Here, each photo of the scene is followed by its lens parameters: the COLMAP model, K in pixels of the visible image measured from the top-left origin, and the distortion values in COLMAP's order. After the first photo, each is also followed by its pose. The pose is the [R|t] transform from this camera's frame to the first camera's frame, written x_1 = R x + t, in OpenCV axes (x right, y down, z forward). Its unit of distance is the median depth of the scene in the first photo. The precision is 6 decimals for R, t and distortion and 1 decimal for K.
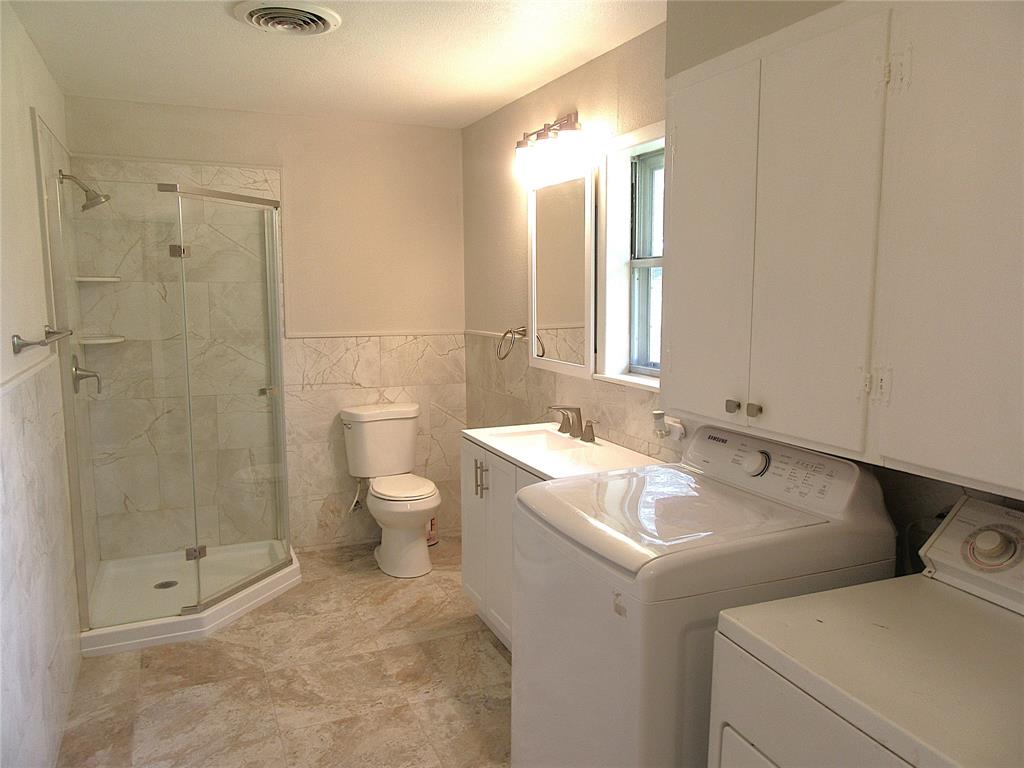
lens RADIAL K [[756.9, 0, 513.1], [0, 756.9, 382.6], [0, 0, 1]] dist [-0.008171, 0.011388]
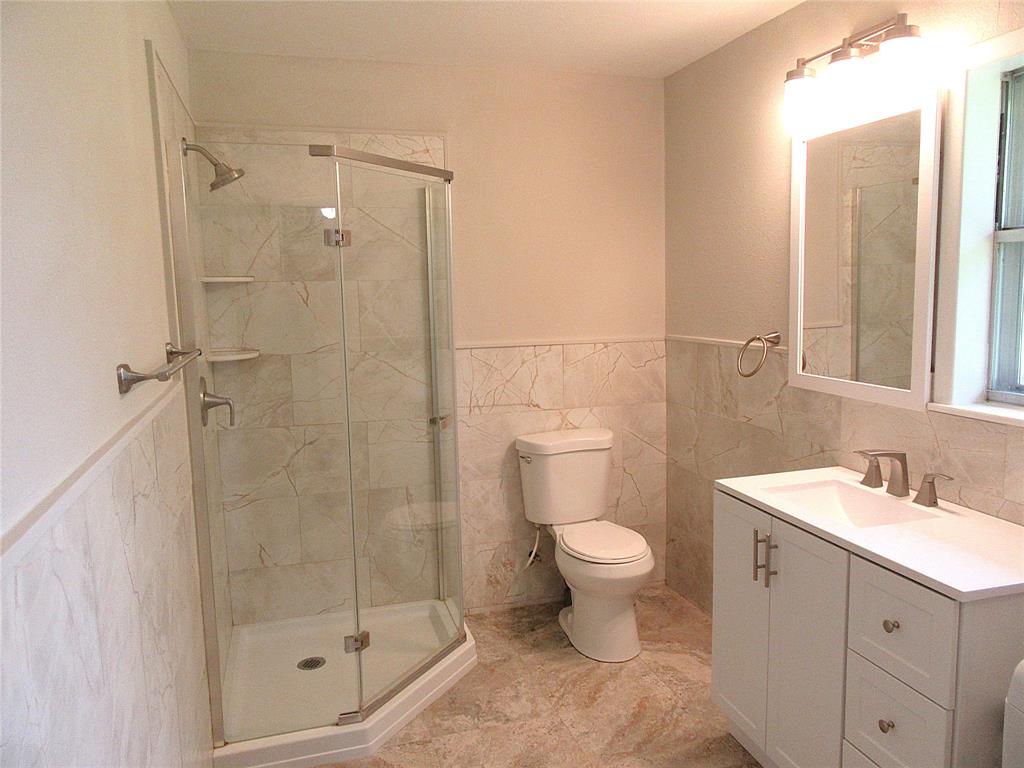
lens RADIAL K [[756.9, 0, 513.1], [0, 756.9, 382.6], [0, 0, 1]] dist [-0.008171, 0.011388]
pose [[0.991894, -0.004701, -0.126978, -0.148214], [0.005183, 0.999981, 0.003469, -0.028708], [0.126960, -0.004099, 0.991899, 0.242614]]
